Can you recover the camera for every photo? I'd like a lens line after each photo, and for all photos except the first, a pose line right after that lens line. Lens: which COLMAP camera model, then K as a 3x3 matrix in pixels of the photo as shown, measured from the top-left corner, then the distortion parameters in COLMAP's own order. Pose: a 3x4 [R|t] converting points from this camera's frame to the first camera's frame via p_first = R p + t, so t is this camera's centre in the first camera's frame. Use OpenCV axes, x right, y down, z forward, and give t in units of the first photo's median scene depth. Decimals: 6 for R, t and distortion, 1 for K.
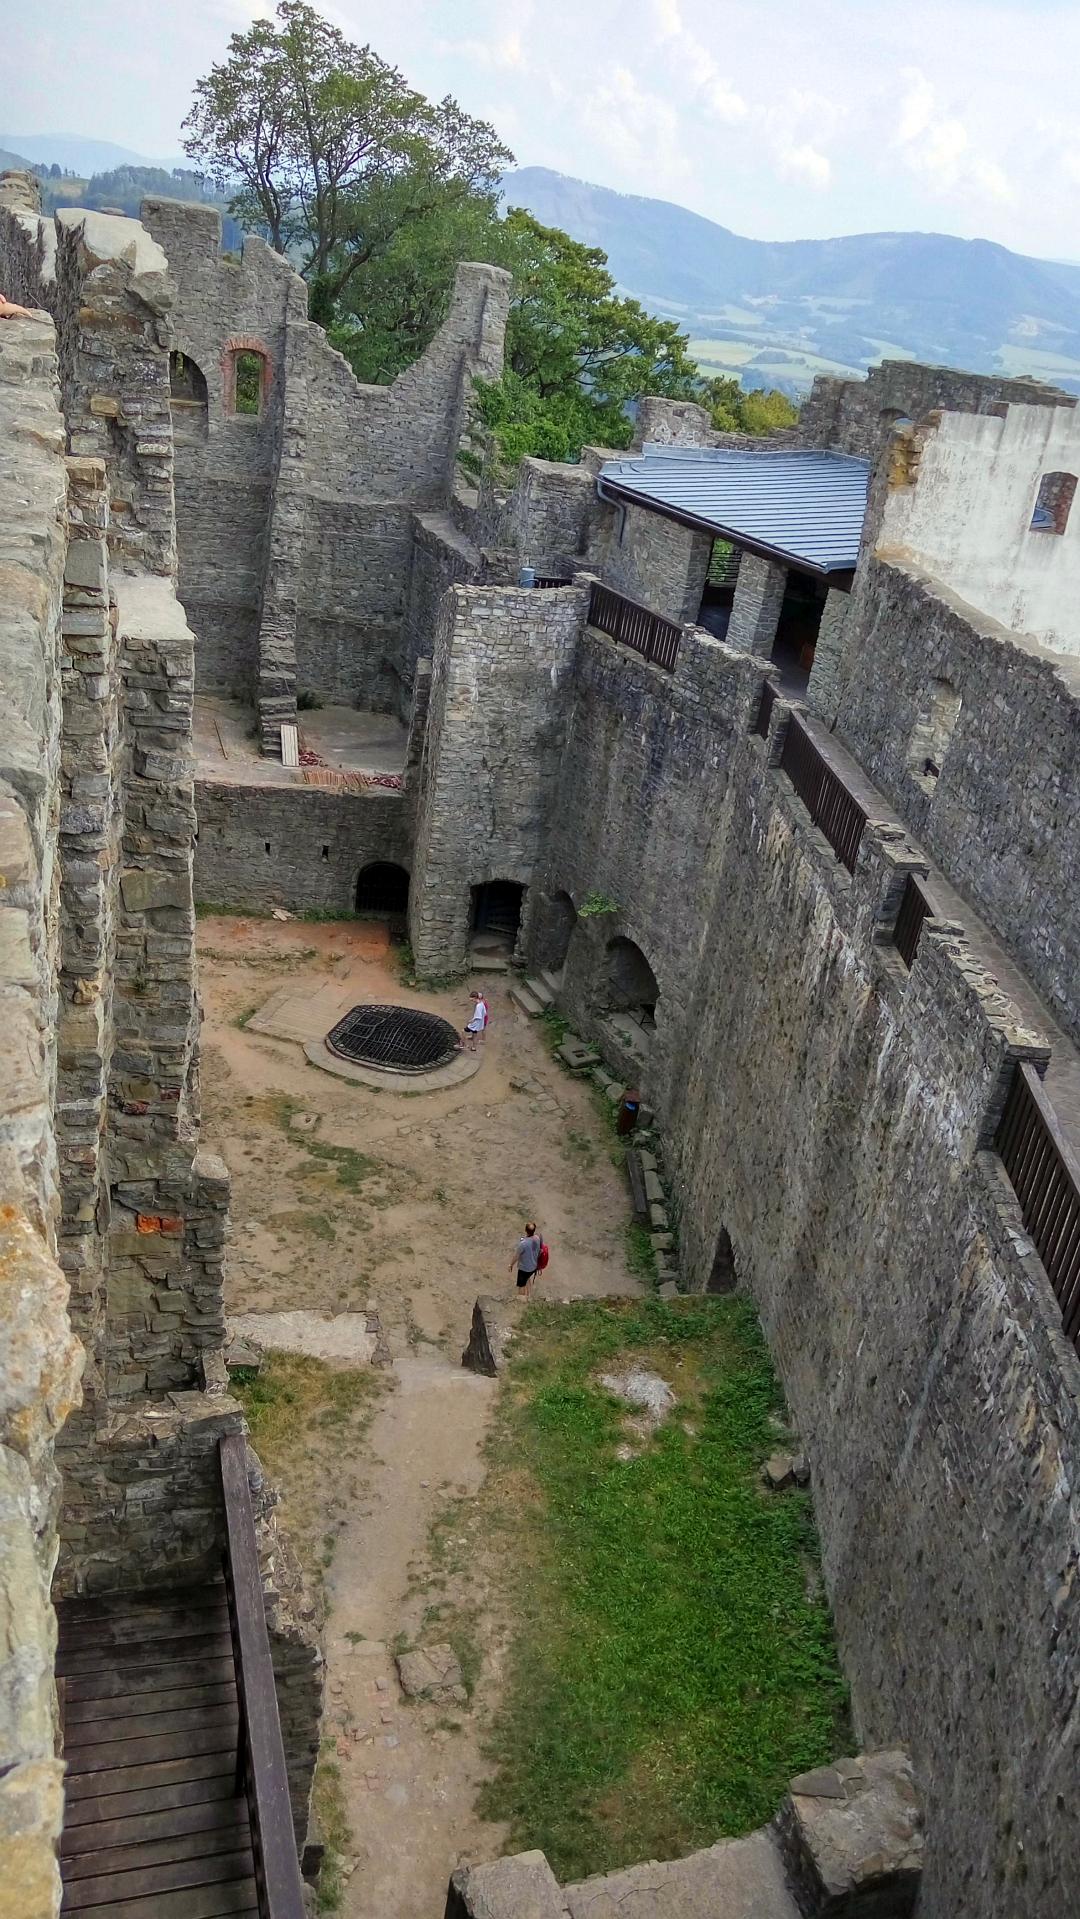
lens RADIAL K [[1529.4, 0, 556.2], [0, 1529.4, 958.3], [0, 0, 1]] dist [0.106694, -0.145150]
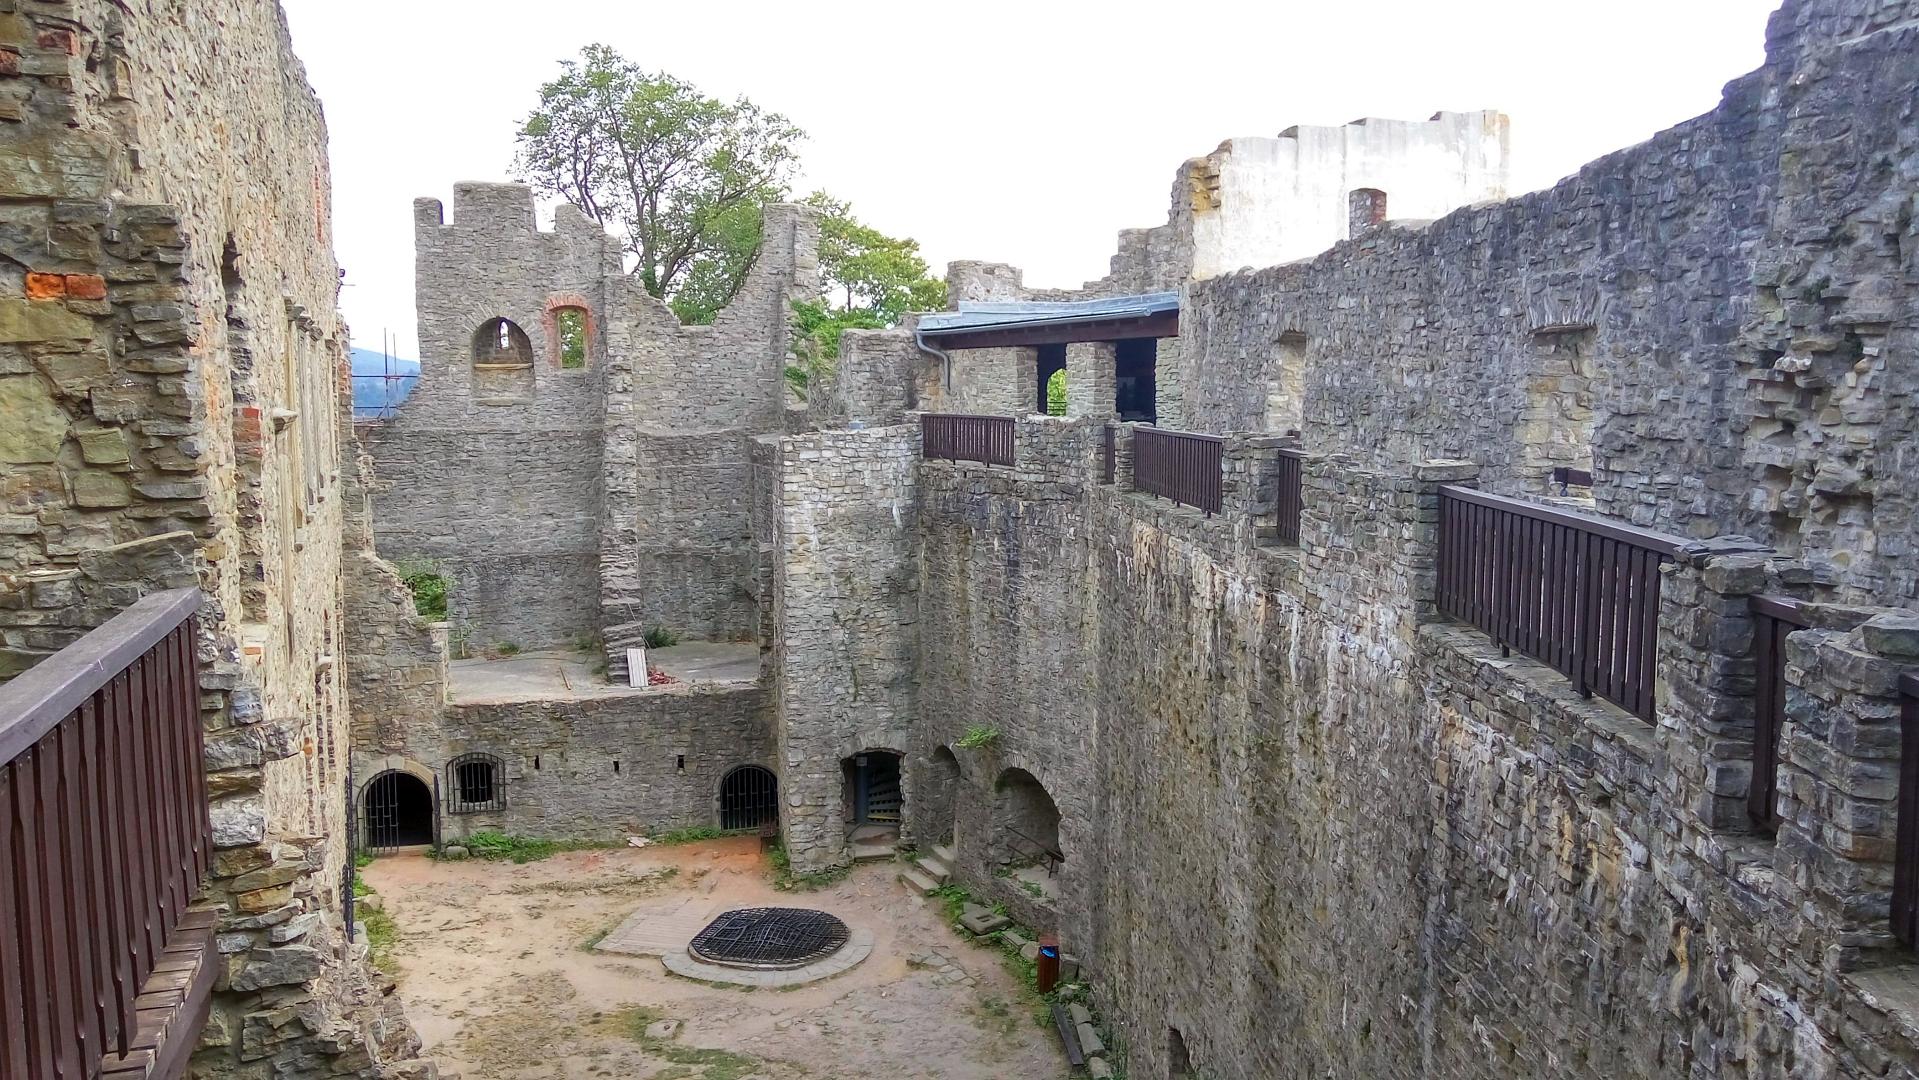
lens RADIAL K [[1529.4, 0, 959.5], [0, 1529.4, 540.0], [0, 0, 1]] dist [0.106694, -0.145150]
pose [[0.988520, -0.150244, 0.015970, 0.019471], [0.147487, 0.936590, -0.317879, 0.136273], [0.032802, 0.316585, 0.947997, 0.117457]]
